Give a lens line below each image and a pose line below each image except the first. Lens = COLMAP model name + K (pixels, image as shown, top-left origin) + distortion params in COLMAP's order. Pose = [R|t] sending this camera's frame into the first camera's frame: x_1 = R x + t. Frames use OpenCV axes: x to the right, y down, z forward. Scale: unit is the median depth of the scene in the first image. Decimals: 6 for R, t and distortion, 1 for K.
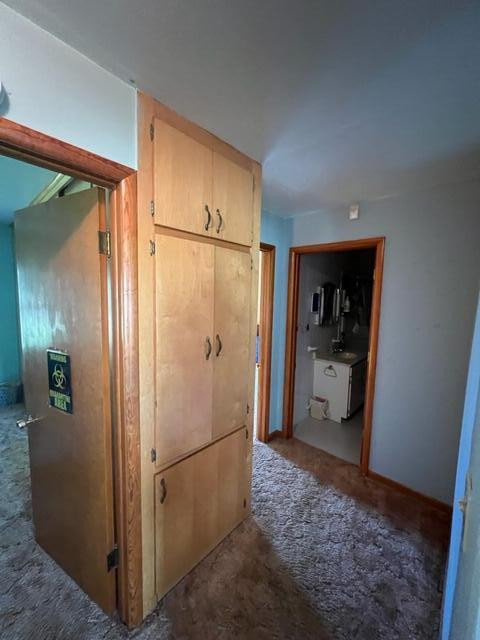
lens RADIAL K [[255.2, 0, 240.2], [0, 255.2, 322.7], [0, 0, 1]] dist [-0.000988, -0.000130]
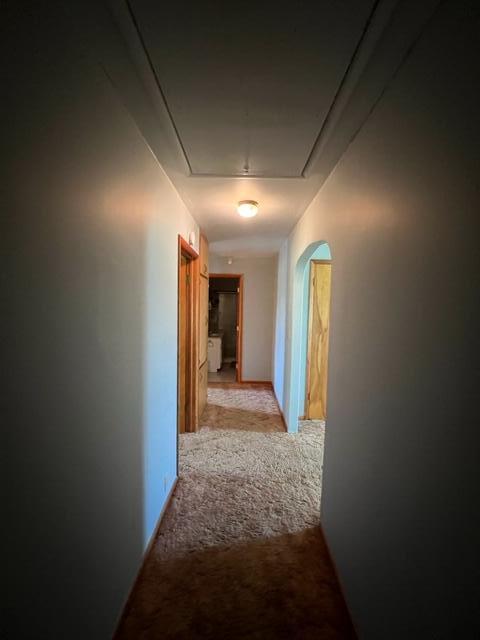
lens RADIAL K [[255.2, 0, 240.0], [0, 255.2, 319.6], [0, 0, 1]] dist [-0.000988, -0.000130]
pose [[0.756110, -0.037317, 0.653380, -0.904254], [0.052322, 0.998624, -0.003514, 0.067738], [-0.652350, 0.036843, 0.757022, -0.652308]]
